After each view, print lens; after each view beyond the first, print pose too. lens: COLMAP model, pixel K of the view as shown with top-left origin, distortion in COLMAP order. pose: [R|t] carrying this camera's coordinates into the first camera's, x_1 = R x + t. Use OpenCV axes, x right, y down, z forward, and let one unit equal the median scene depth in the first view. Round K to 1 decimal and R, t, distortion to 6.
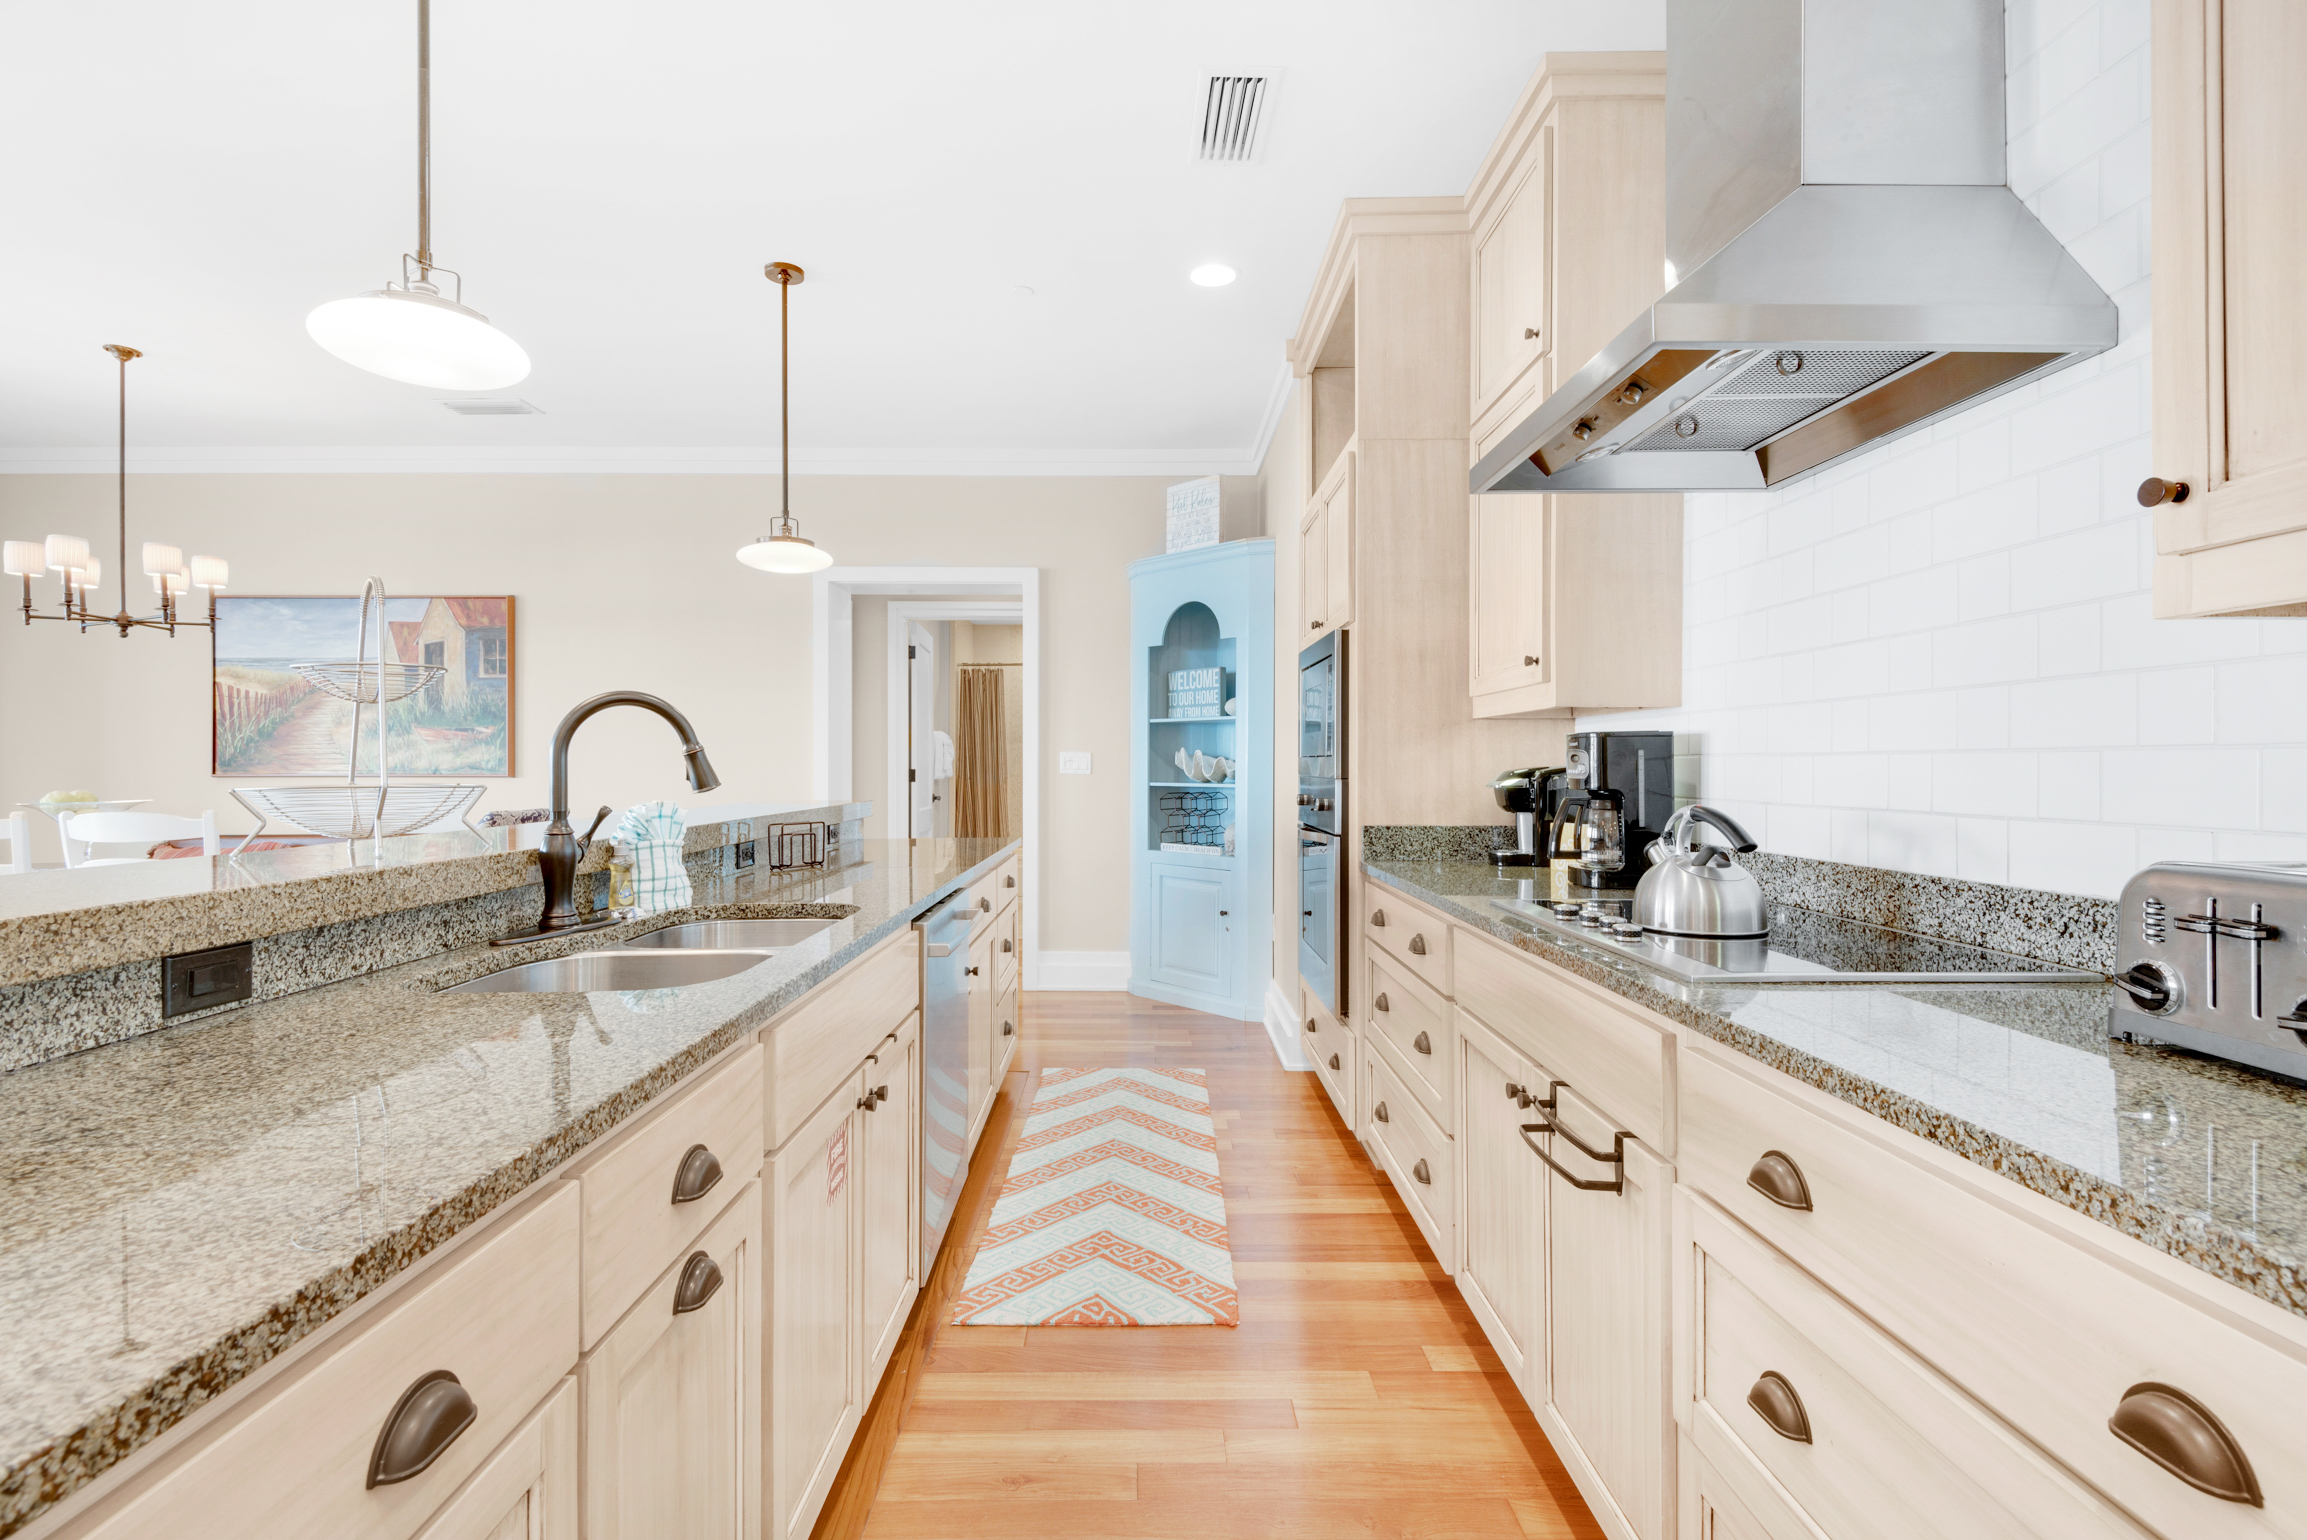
lens RADIAL K [[1038.4, 0, 1155.0], [0, 1038.4, 774.8], [0, 0, 1]] dist [0.007539, -0.007613]
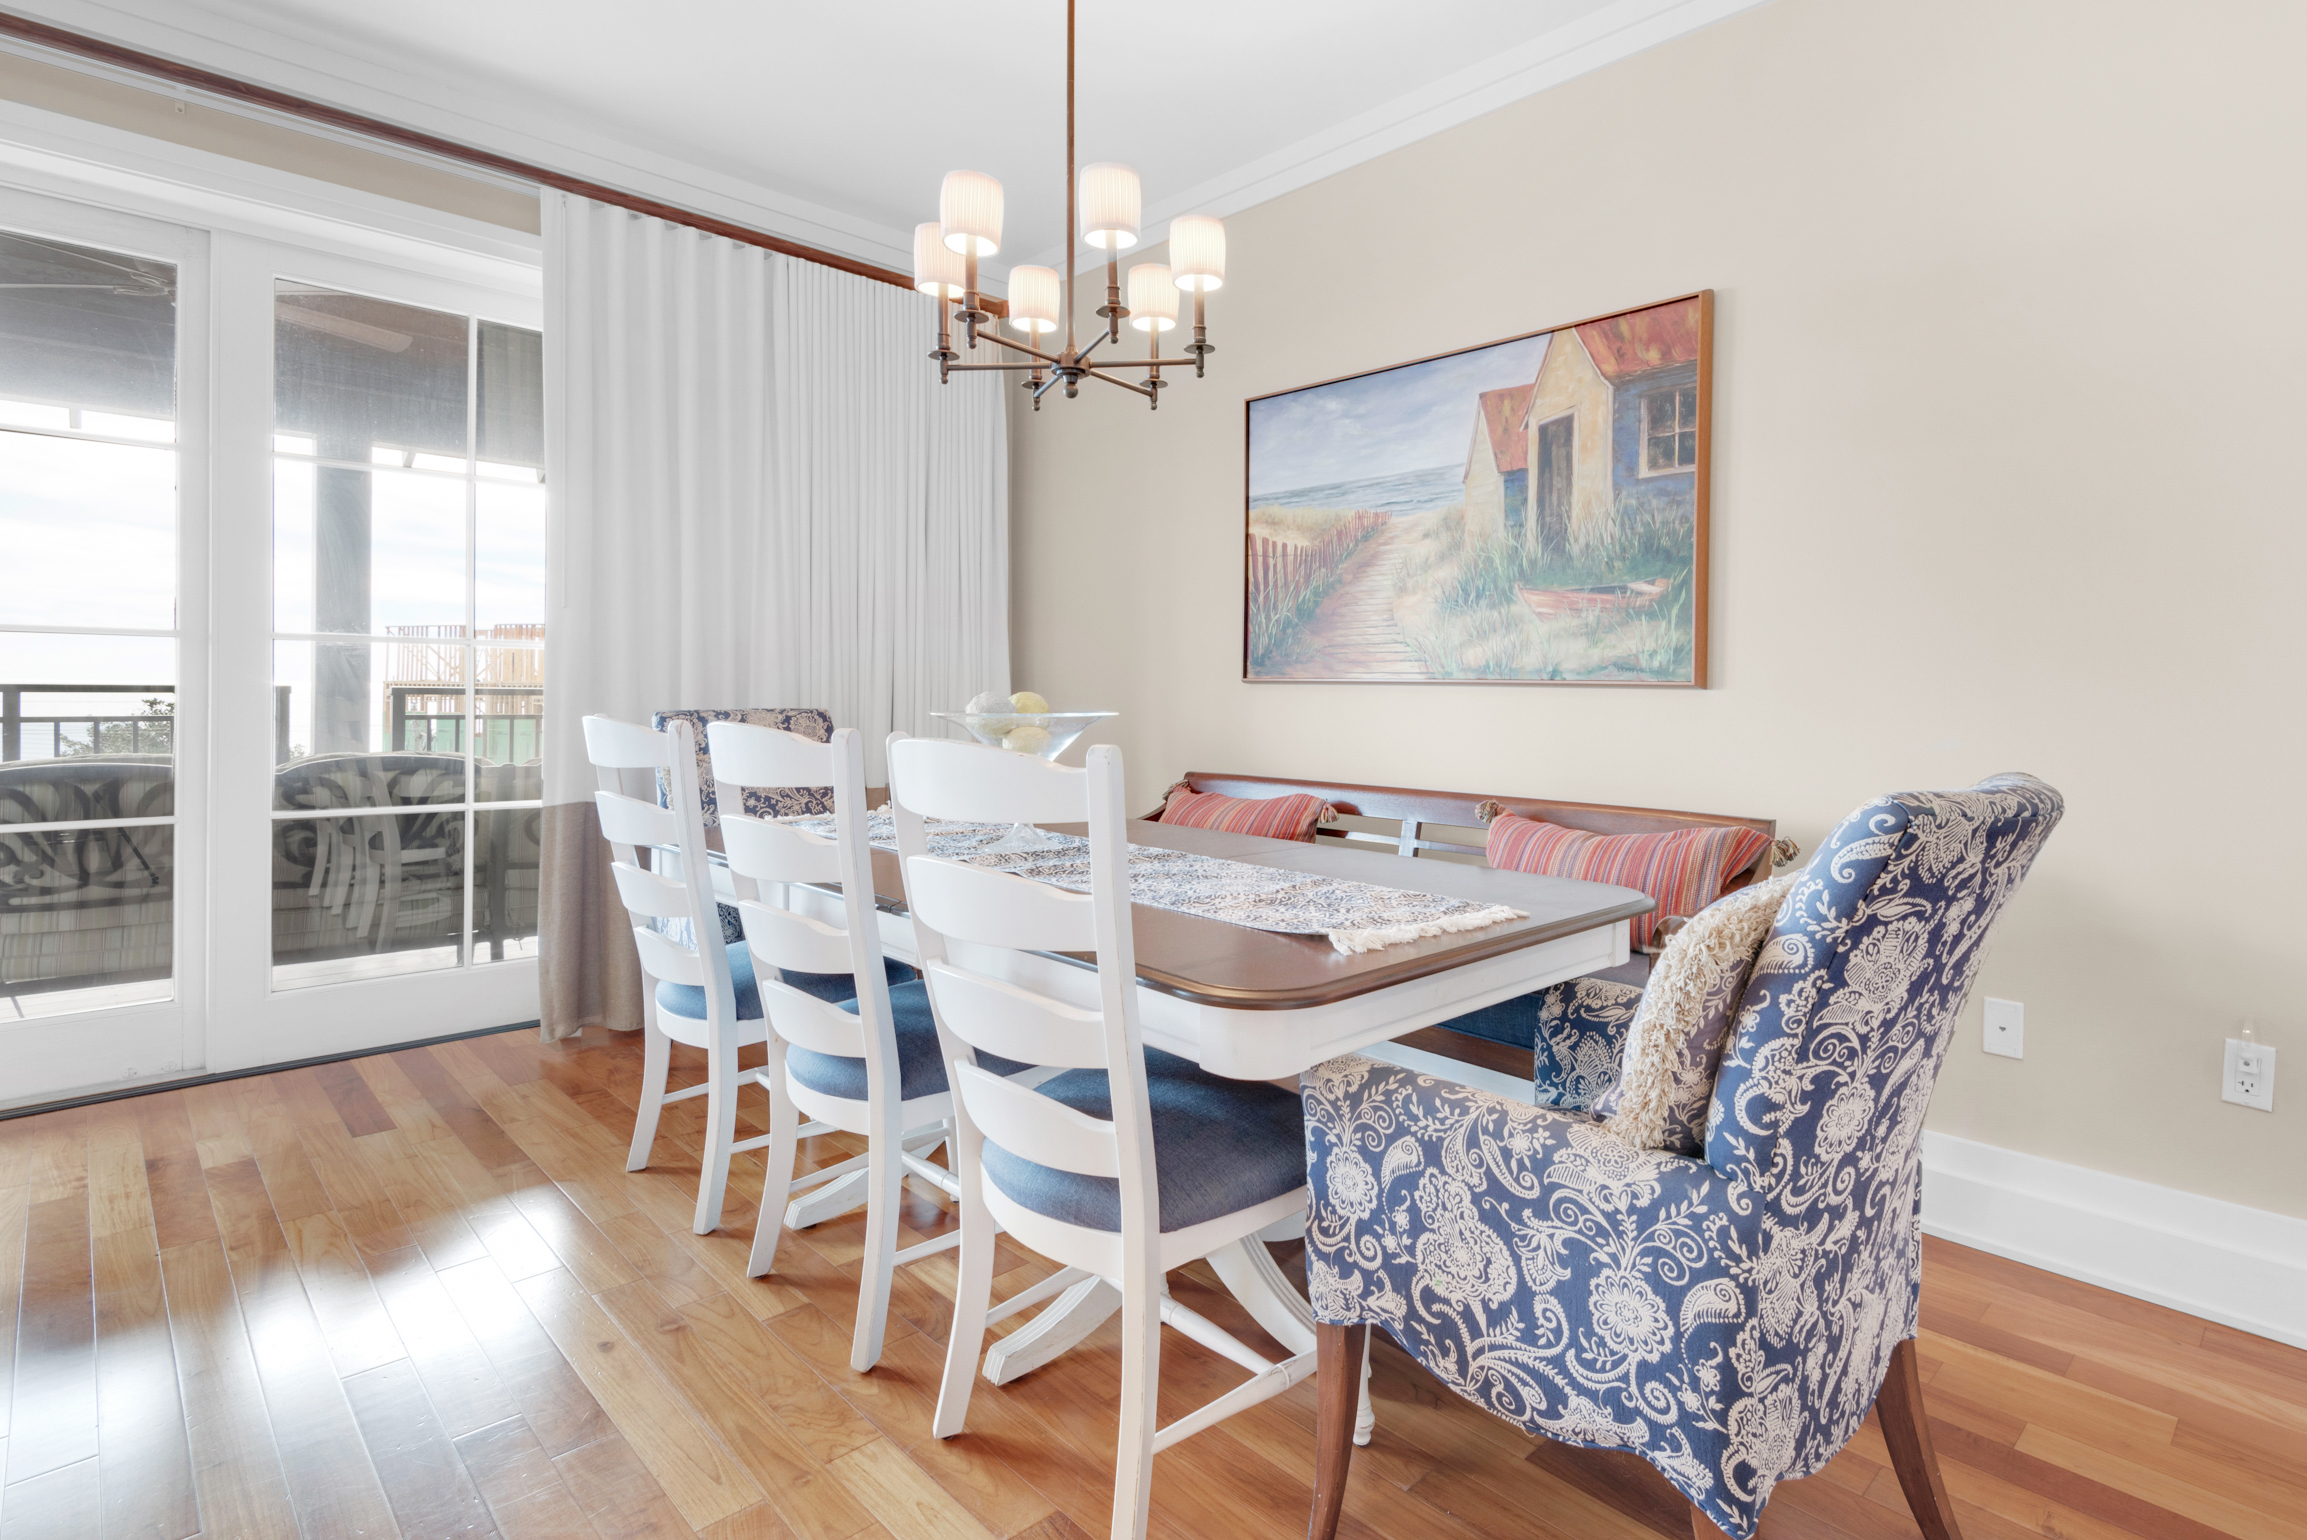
lens RADIAL K [[1129.8, 0, 1291.2], [0, 1129.8, 682.0], [0, 0, 1]] dist [0.018423, -0.000052]
pose [[0.728545, 0.007912, -0.684953, -0.428049], [-0.016976, 0.999835, -0.006507, 0.006100], [0.684788, 0.016368, 0.728559, 0.537874]]
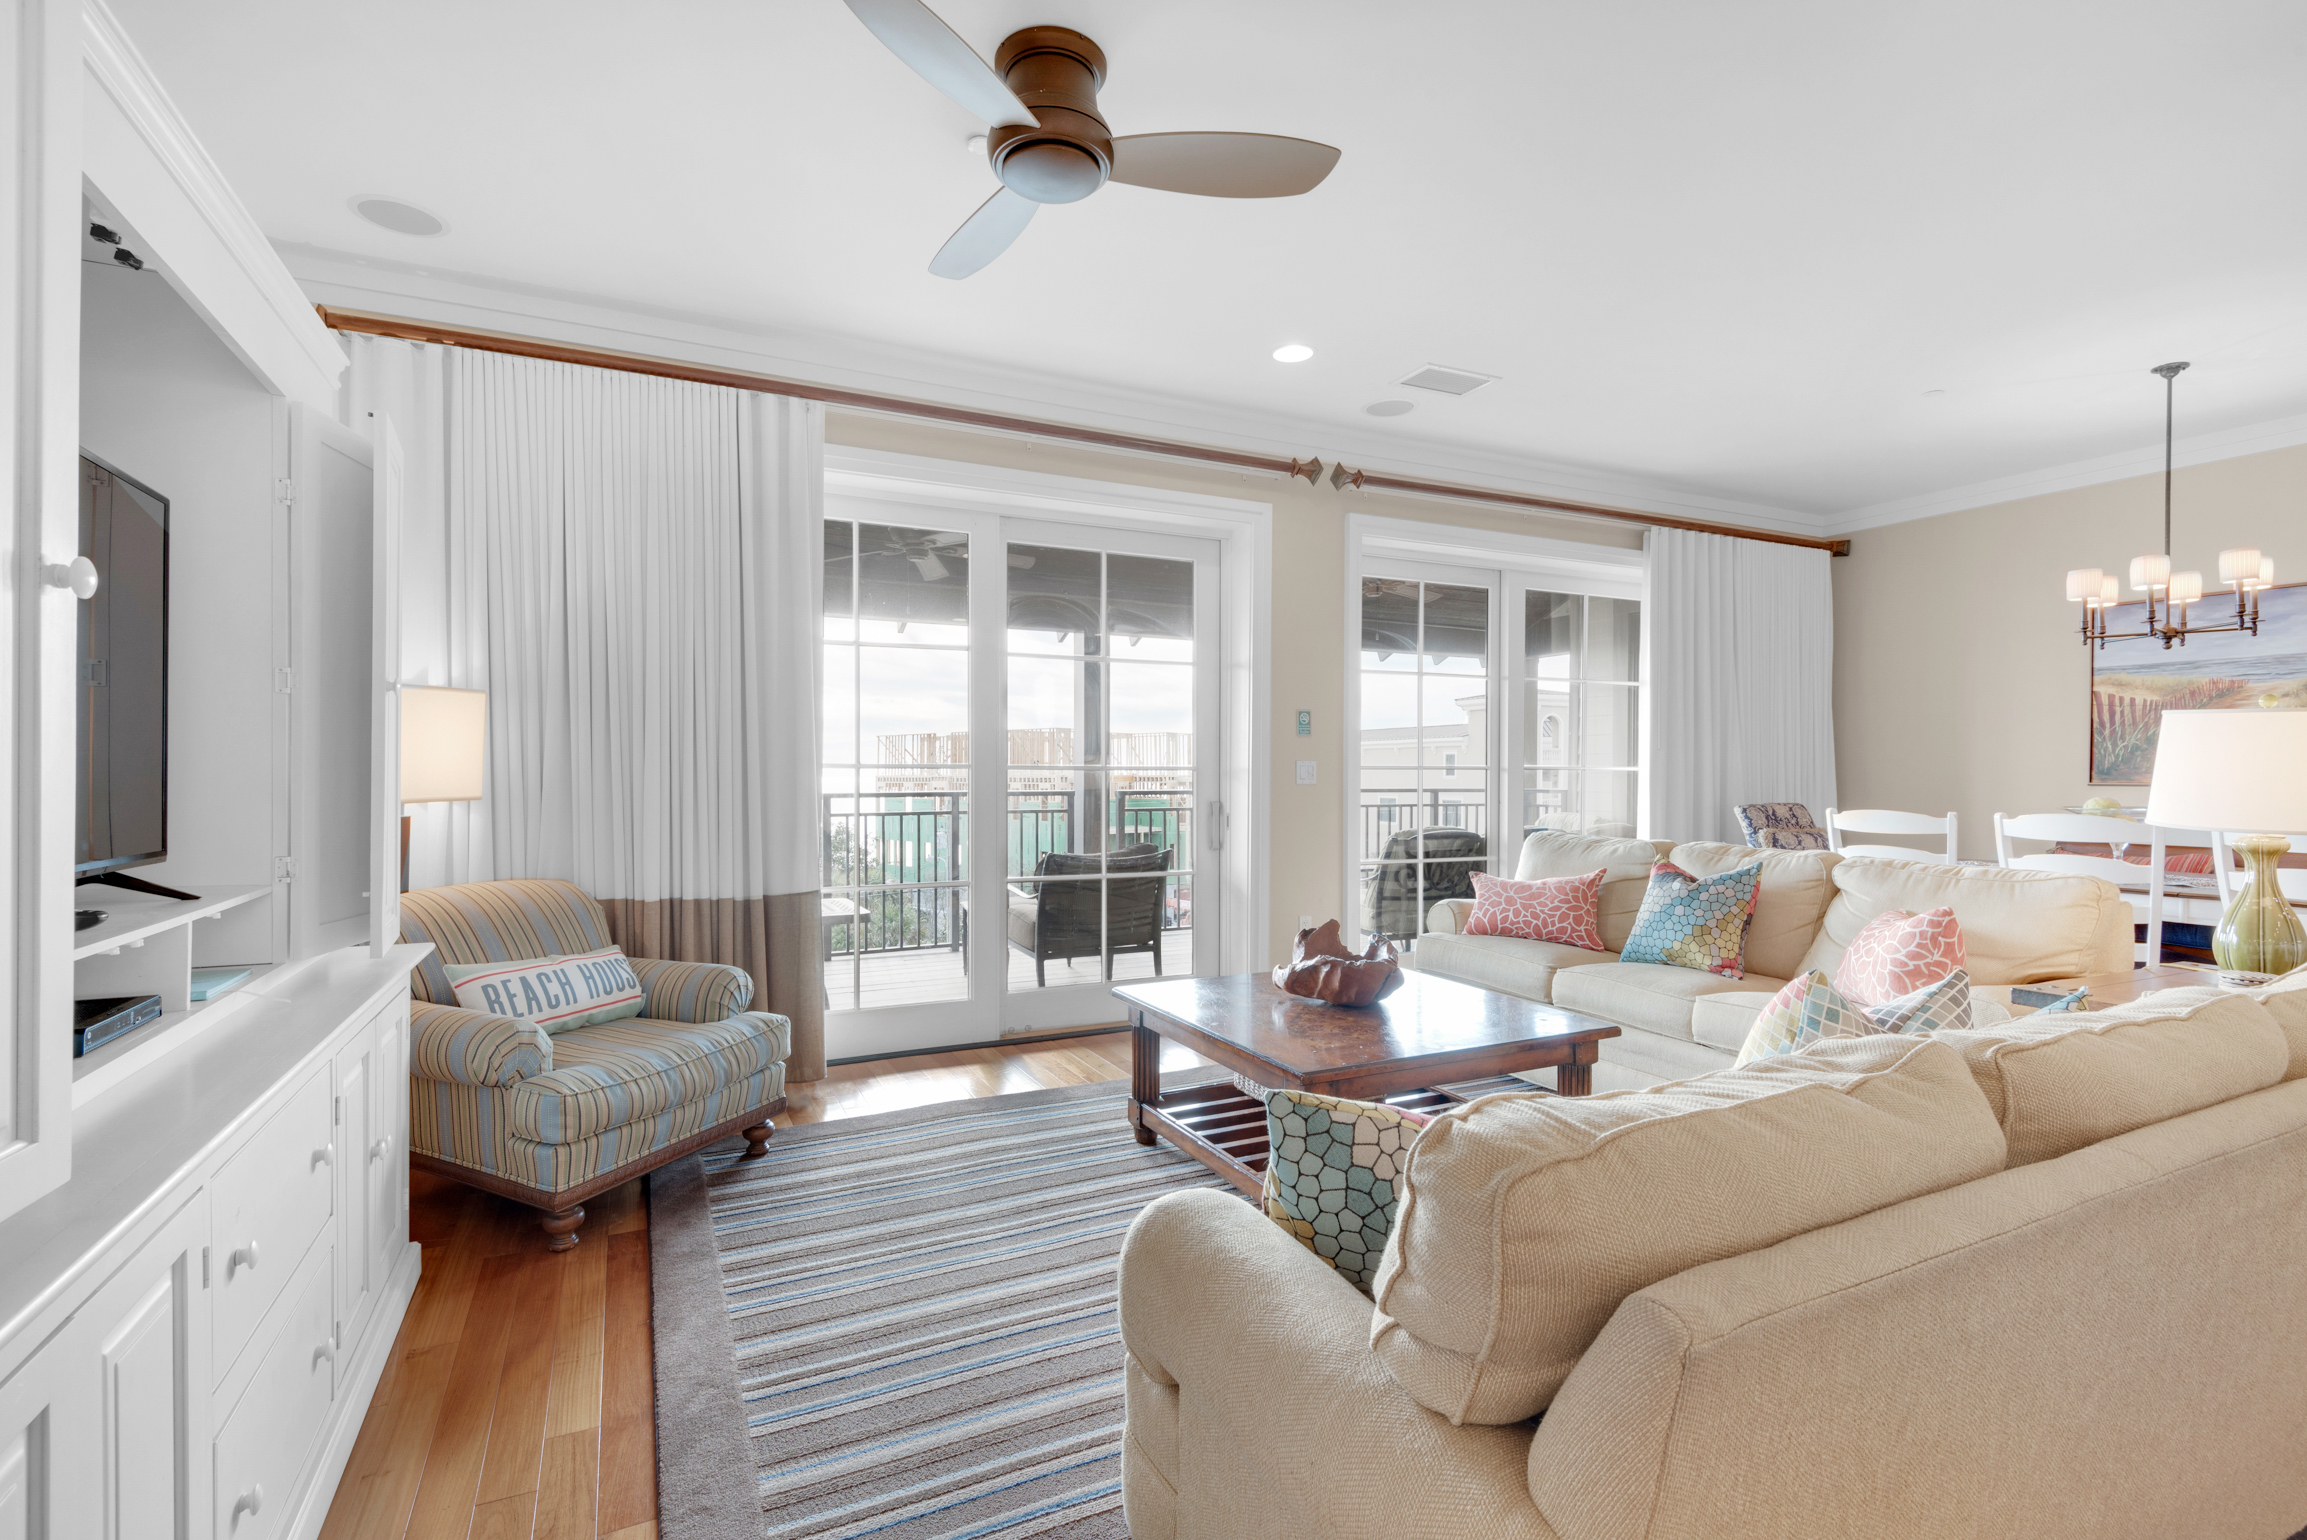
lens RADIAL K [[1038.4, 0, 1139.8], [0, 1038.4, 809.9], [0, 0, 1]] dist [0.007539, -0.007613]
pose [[0.412401, 0.035247, -0.910320, -0.376914], [-0.010967, 0.999371, 0.033727, 0.002556], [0.910936, -0.003926, 0.412528, -0.279055]]
